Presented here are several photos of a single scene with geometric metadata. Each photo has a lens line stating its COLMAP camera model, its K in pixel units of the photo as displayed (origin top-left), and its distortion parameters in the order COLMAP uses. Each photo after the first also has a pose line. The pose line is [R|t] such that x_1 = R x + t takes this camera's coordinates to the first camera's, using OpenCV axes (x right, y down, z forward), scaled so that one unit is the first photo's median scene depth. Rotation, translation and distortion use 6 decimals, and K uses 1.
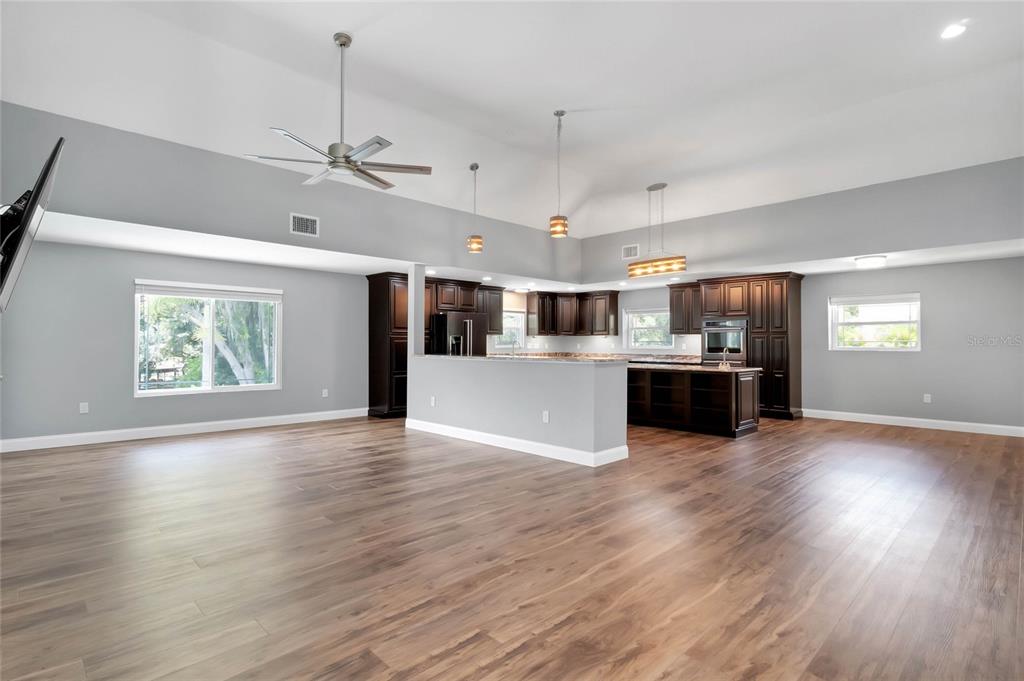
lens RADIAL K [[502.6, 0, 509.7], [0, 502.6, 339.3], [0, 0, 1]] dist [-0.001275, -0.000578]
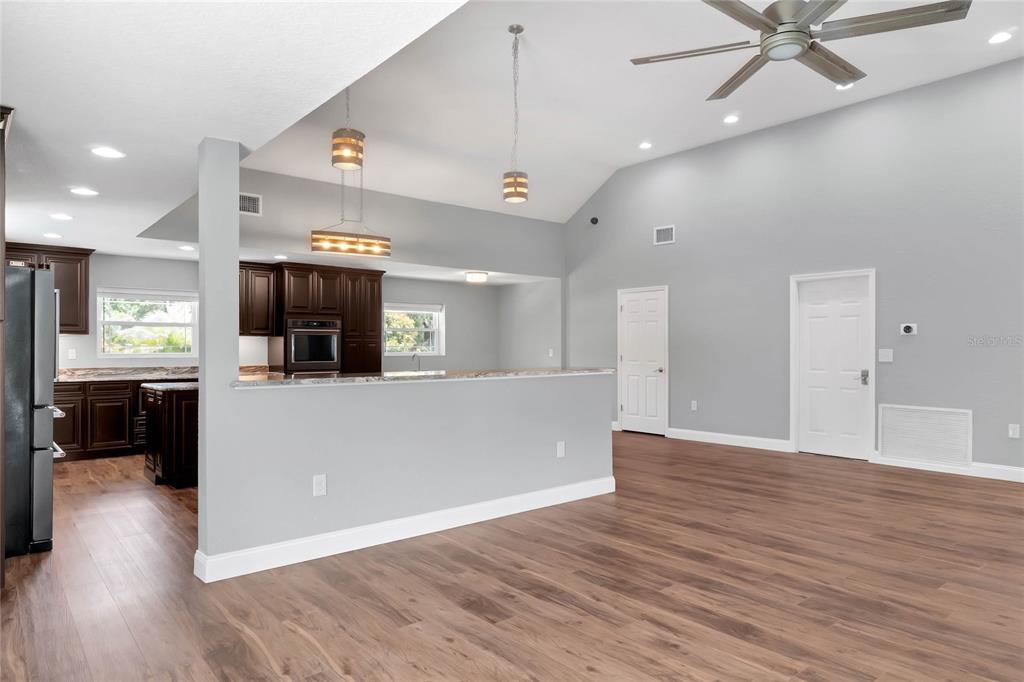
lens RADIAL K [[637.2, 0, 509.7], [0, 637.2, 348.5], [0, 0, 1]] dist [-0.002203, 0.002726]
pose [[0.084389, -0.002164, 0.996431, -0.828865], [-0.008761, 0.999957, 0.002914, 0.002702], [-0.996394, -0.008976, 0.084366, 0.948913]]
